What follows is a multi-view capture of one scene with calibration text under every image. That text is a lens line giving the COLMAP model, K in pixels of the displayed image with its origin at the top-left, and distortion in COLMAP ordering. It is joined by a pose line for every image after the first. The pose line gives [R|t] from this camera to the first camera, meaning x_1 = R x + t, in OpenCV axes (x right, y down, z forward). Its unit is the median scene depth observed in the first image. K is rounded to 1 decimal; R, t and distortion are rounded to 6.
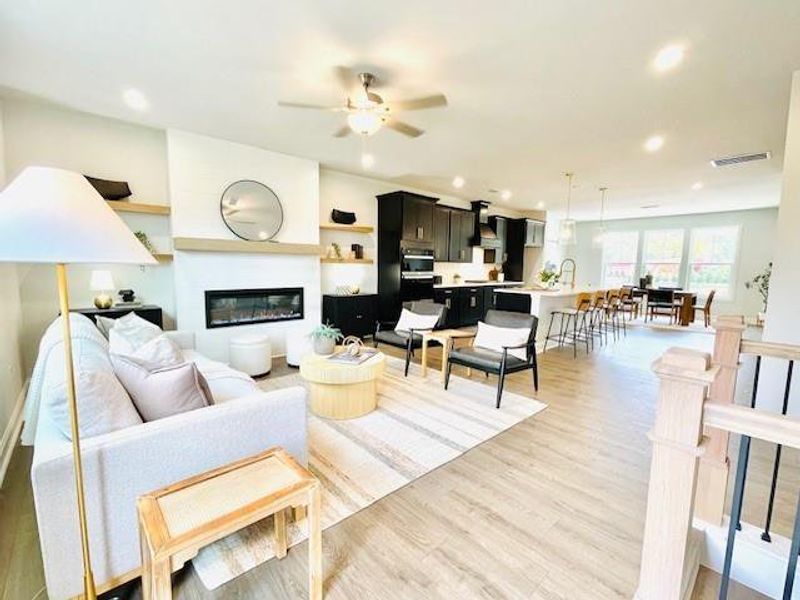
lens RADIAL K [[346.3, 0, 401.3], [0, 346.3, 302.7], [0, 0, 1]] dist [-0.000276, 0.000596]
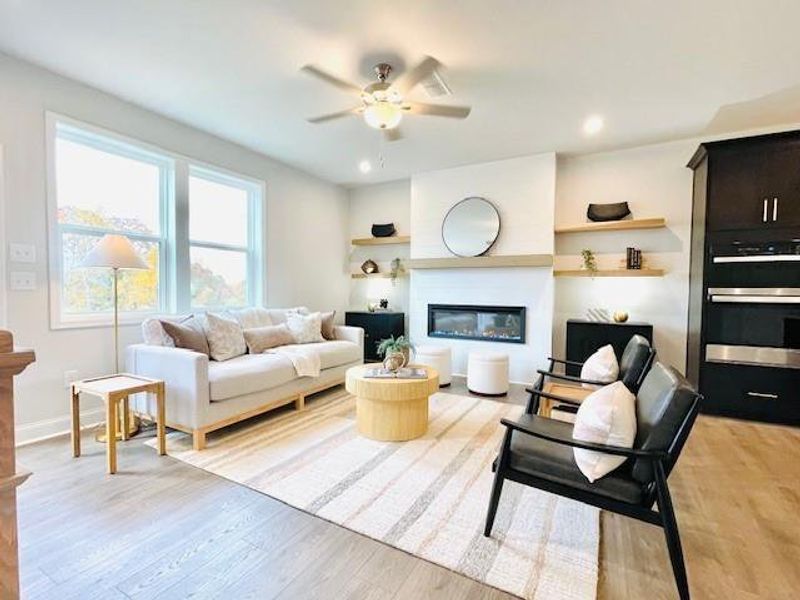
lens RADIAL K [[371.4, 0, 397.3], [0, 371.4, 304.6], [0, 0, 1]] dist [0.000829, 0.002107]
pose [[0.322765, 0.028021, -0.946064, 0.310867], [-0.102294, 0.994739, -0.005436, -0.008144], [0.940935, 0.098532, 0.323933, 0.276094]]
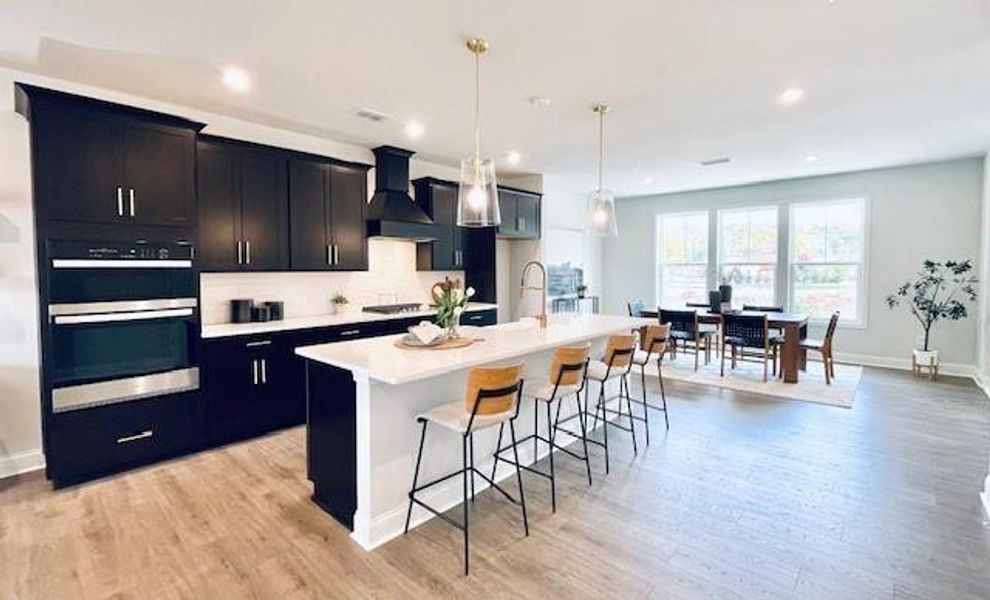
lens RADIAL K [[436.8, 0, 492.3], [0, 436.8, 283.2], [0, 0, 1]] dist [-0.001692, -0.000646]
pose [[0.995962, -0.021421, 0.087186, 0.332655], [0.027660, 0.997094, -0.070987, -0.052017], [-0.085412, 0.073112, 0.993660, 0.393132]]
